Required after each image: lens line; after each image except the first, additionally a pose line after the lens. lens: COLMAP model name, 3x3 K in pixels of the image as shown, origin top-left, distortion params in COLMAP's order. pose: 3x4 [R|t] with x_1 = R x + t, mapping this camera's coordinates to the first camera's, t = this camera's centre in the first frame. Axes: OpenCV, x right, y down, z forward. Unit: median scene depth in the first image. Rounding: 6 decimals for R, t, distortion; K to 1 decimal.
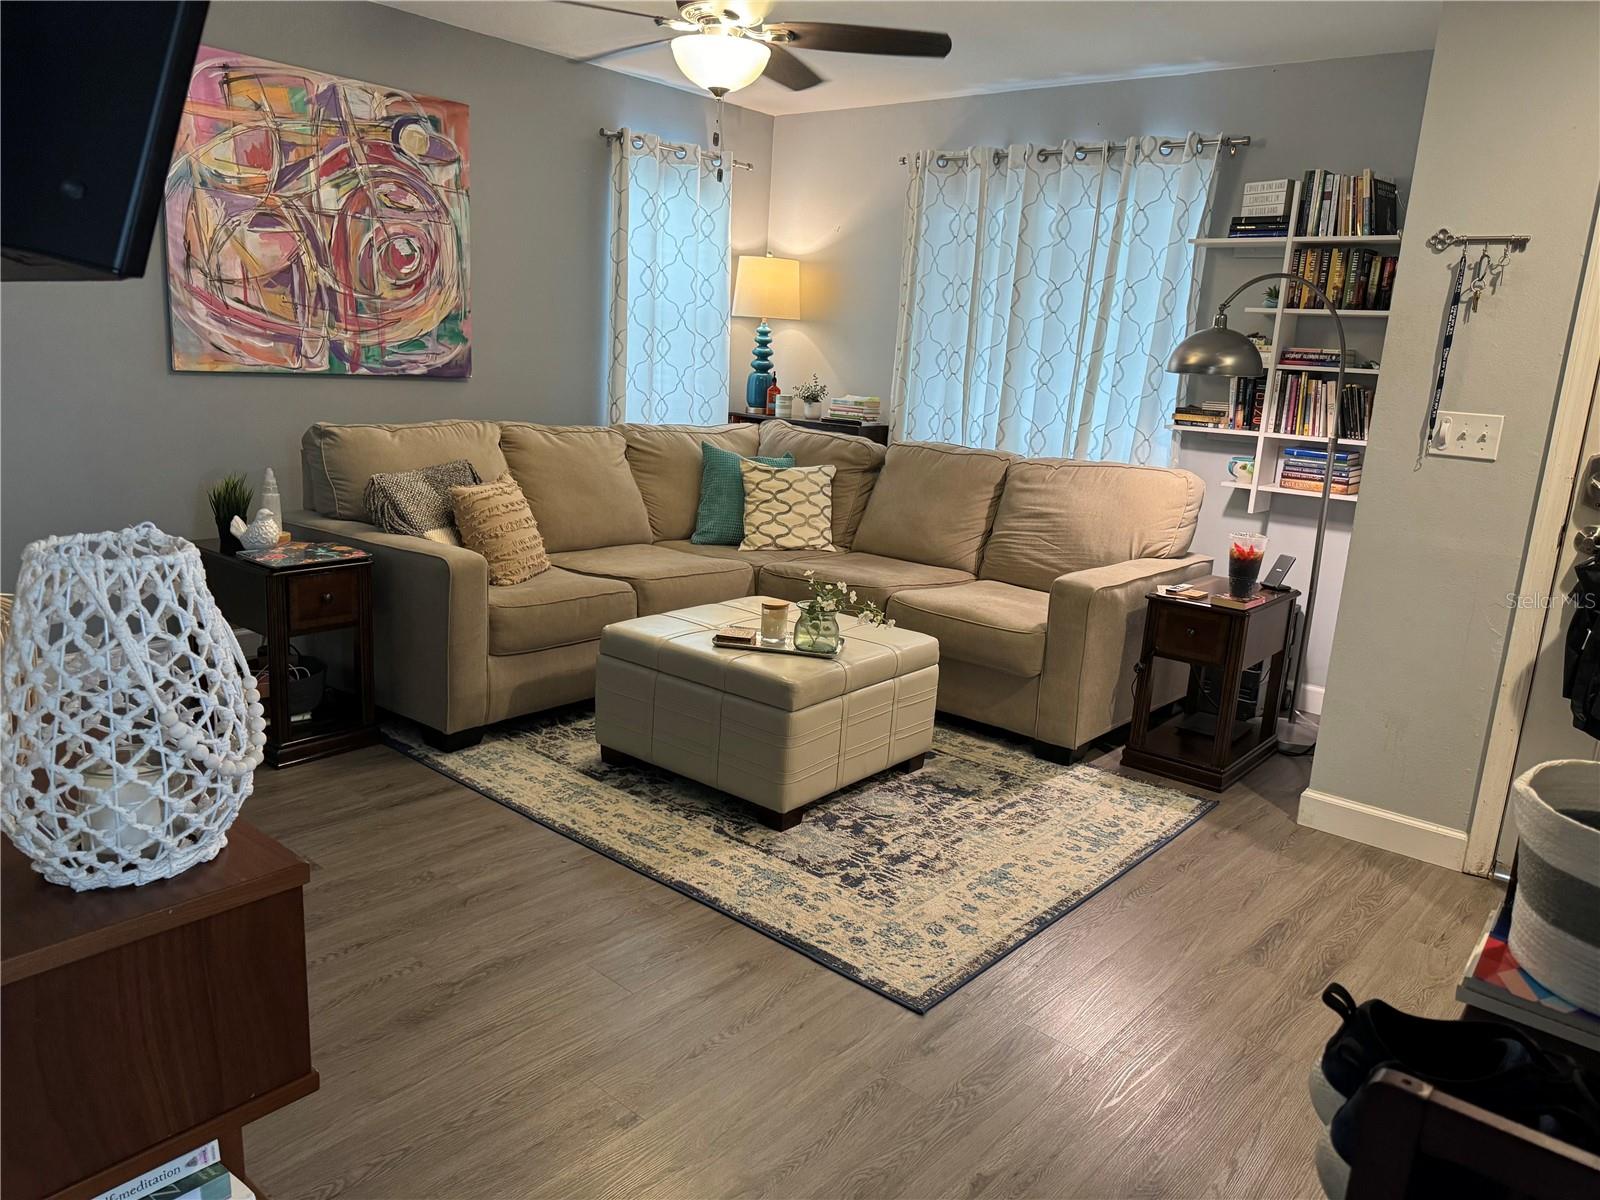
lens RADIAL K [[1133.0, 0, 795.9], [0, 1133.0, 590.5], [0, 0, 1]] dist [0.028983, -0.065519]
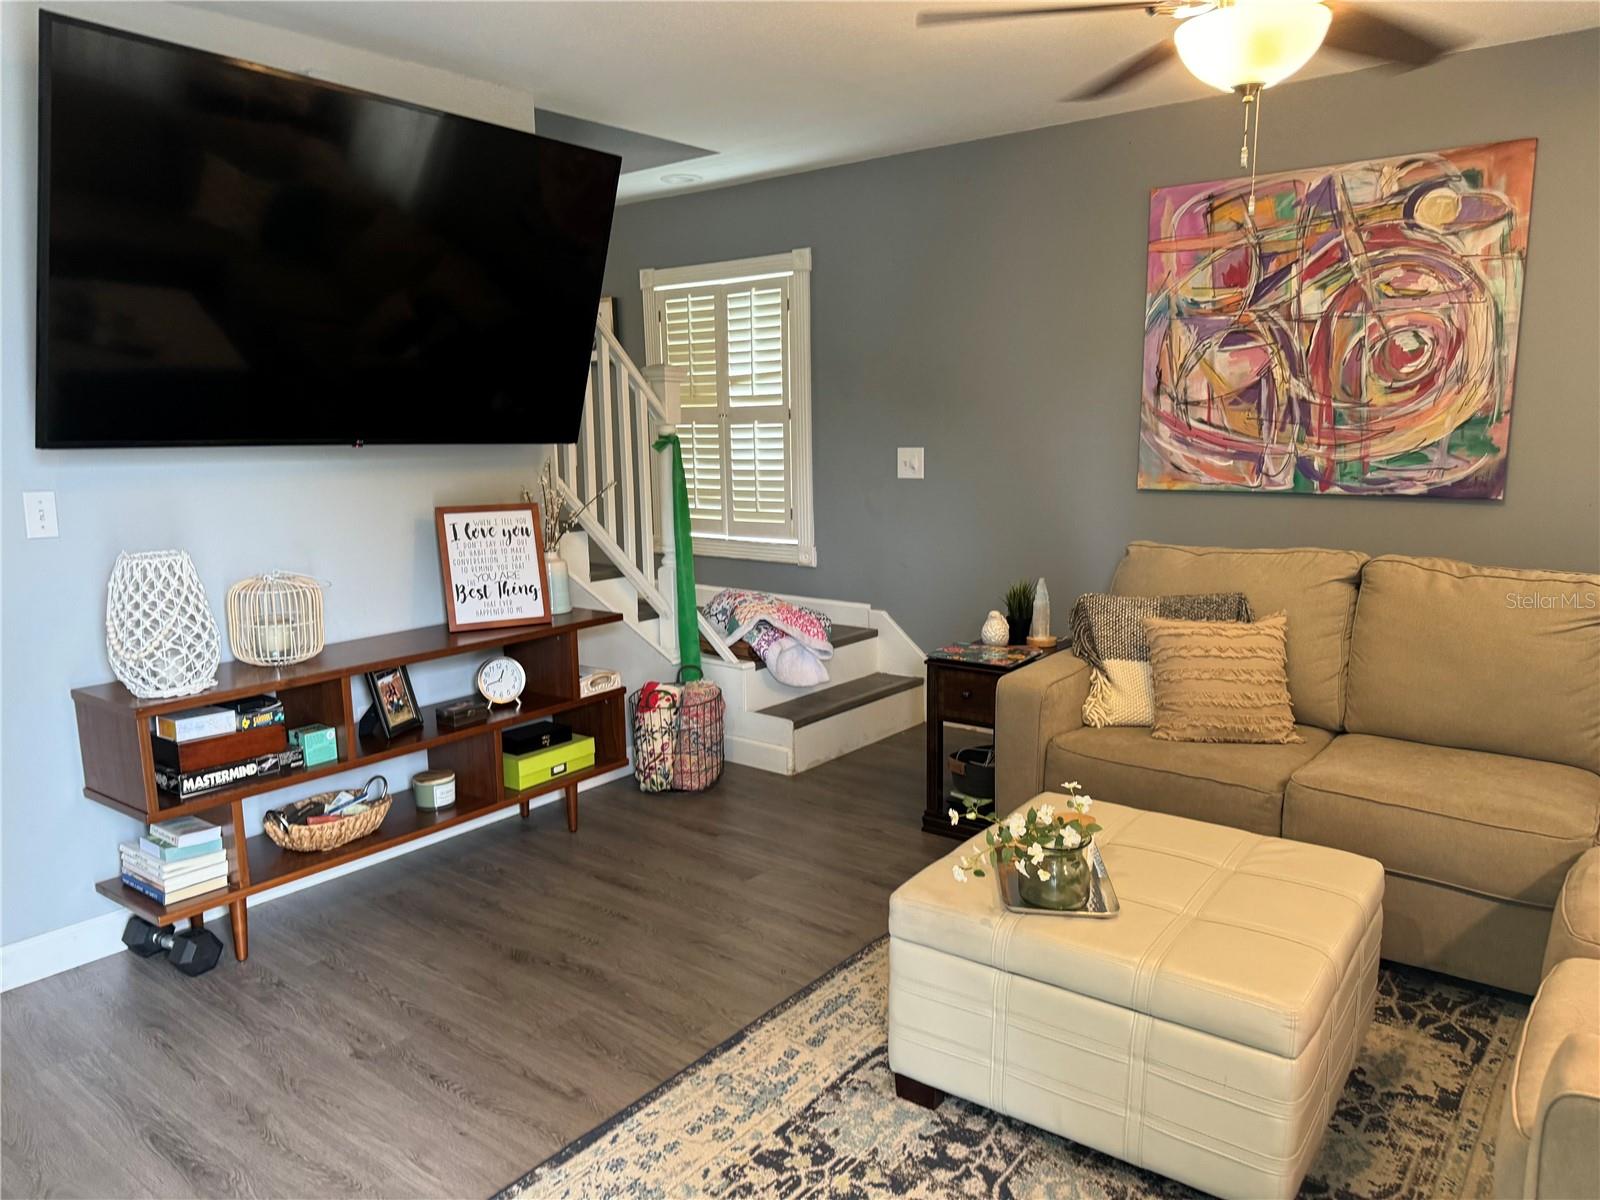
lens RADIAL K [[1133.0, 0, 802.3], [0, 1133.0, 596.8], [0, 0, 1]] dist [0.028983, -0.065519]
pose [[0.029340, 0.095787, -0.994969, 0.501185], [-0.193916, 0.977032, 0.088342, -0.116413], [0.980579, 0.190349, 0.047241, 0.602188]]
